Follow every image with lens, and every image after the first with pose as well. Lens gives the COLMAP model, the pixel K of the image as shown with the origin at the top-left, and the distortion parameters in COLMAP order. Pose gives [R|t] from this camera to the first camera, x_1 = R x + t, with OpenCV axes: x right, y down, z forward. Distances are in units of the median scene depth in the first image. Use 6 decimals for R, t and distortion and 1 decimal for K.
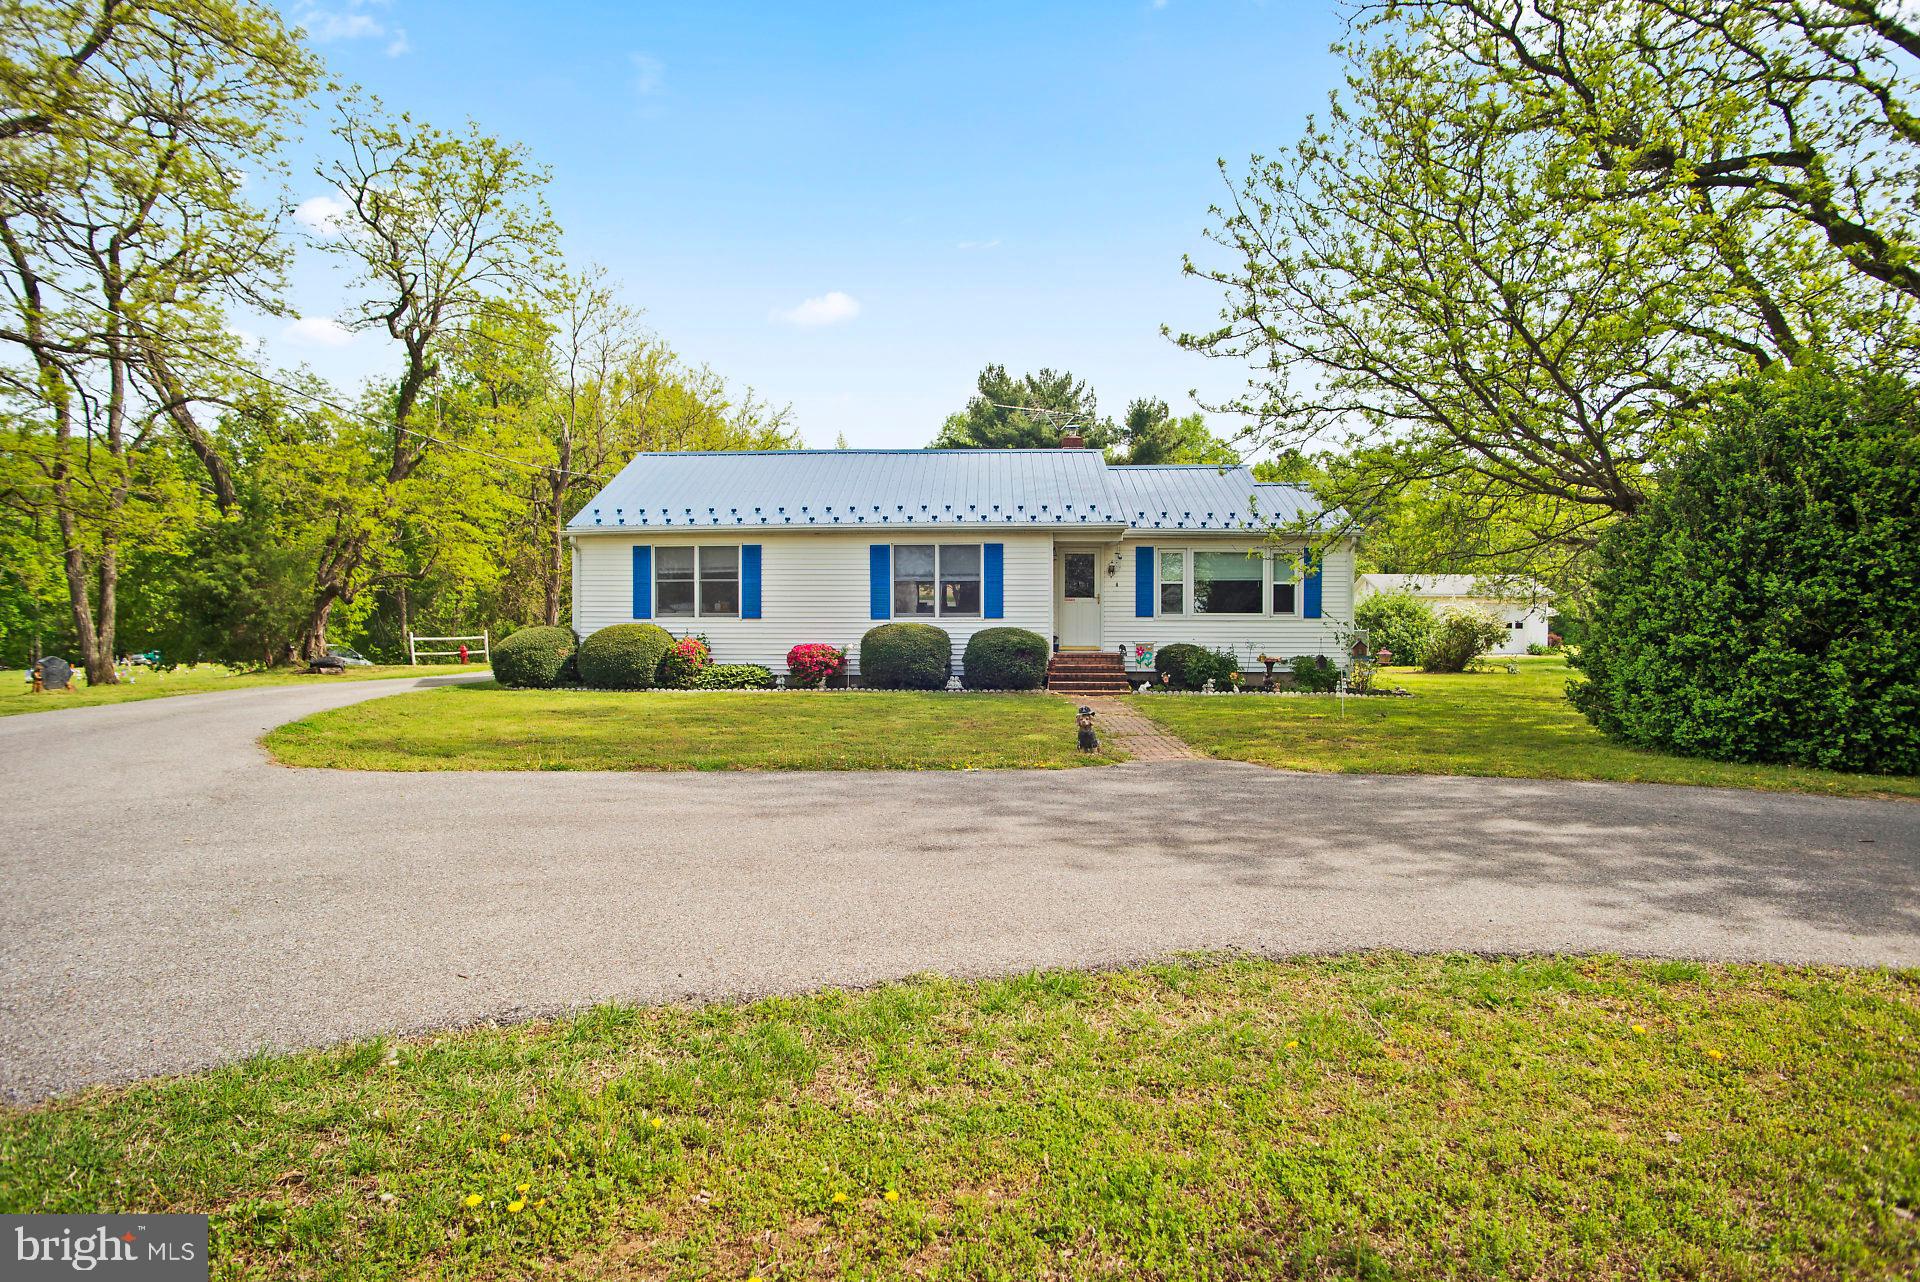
lens RADIAL K [[1079.4, 0, 960.0], [0, 1079.4, 641.0], [0, 0, 1]] dist [-0.000505, -0.000022]
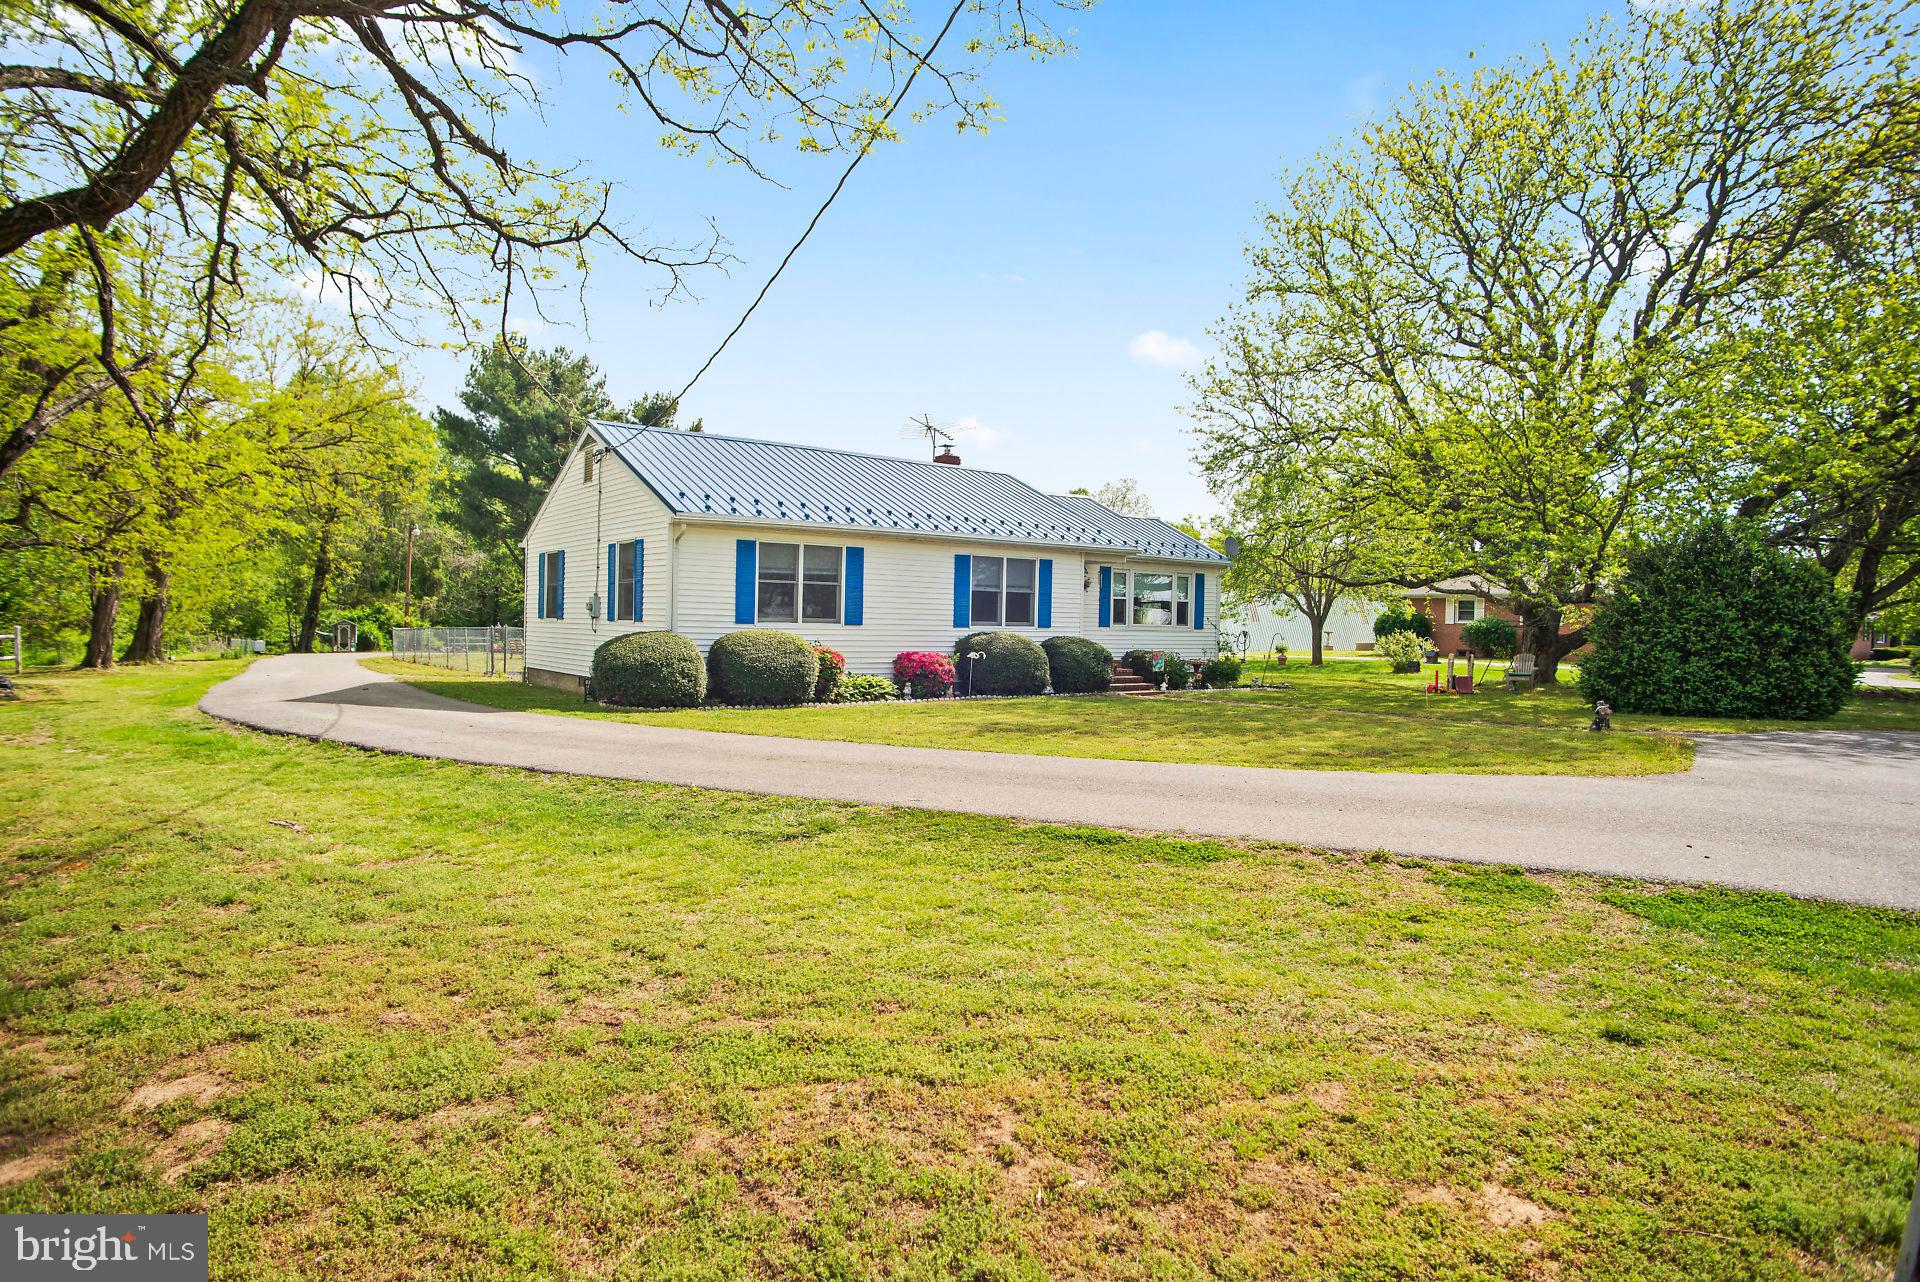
lens RADIAL K [[1079.4, 0, 960.0], [0, 1079.4, 641.0], [0, 0, 1]] dist [-0.000505, -0.000022]
pose [[0.779265, 0.004370, 0.626680, -0.709058], [-0.005216, 0.999986, -0.000487, -0.007126], [-0.626673, -0.002889, 0.779277, 0.209117]]
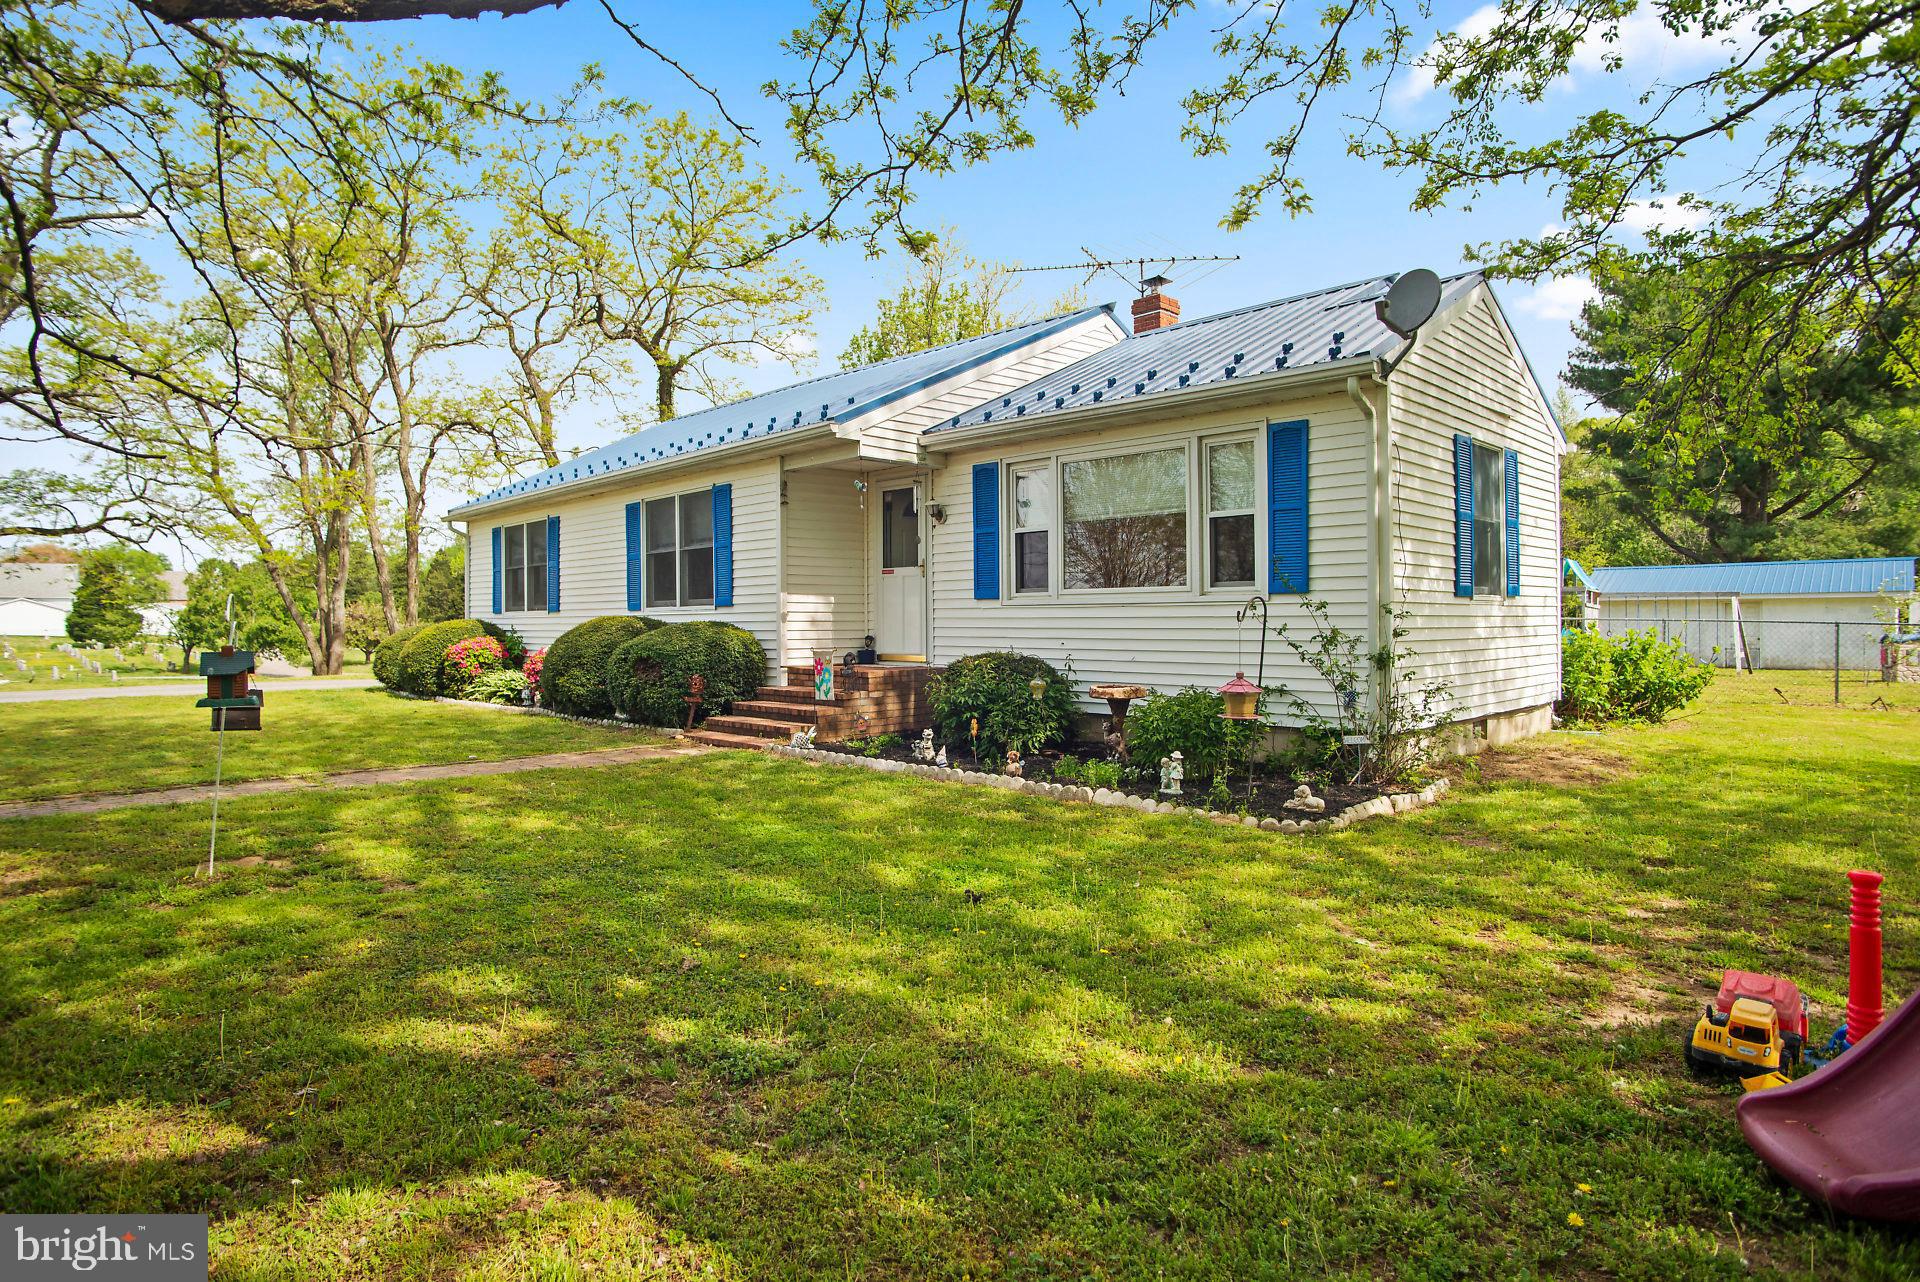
lens RADIAL K [[1079.4, 0, 960.0], [0, 1079.4, 641.0], [0, 0, 1]] dist [-0.000505, -0.000022]
pose [[0.739249, 0.009023, -0.673371, 0.543752], [0.001384, 0.999888, 0.014918, -0.010469], [0.673431, -0.011961, 0.739154, 0.633528]]
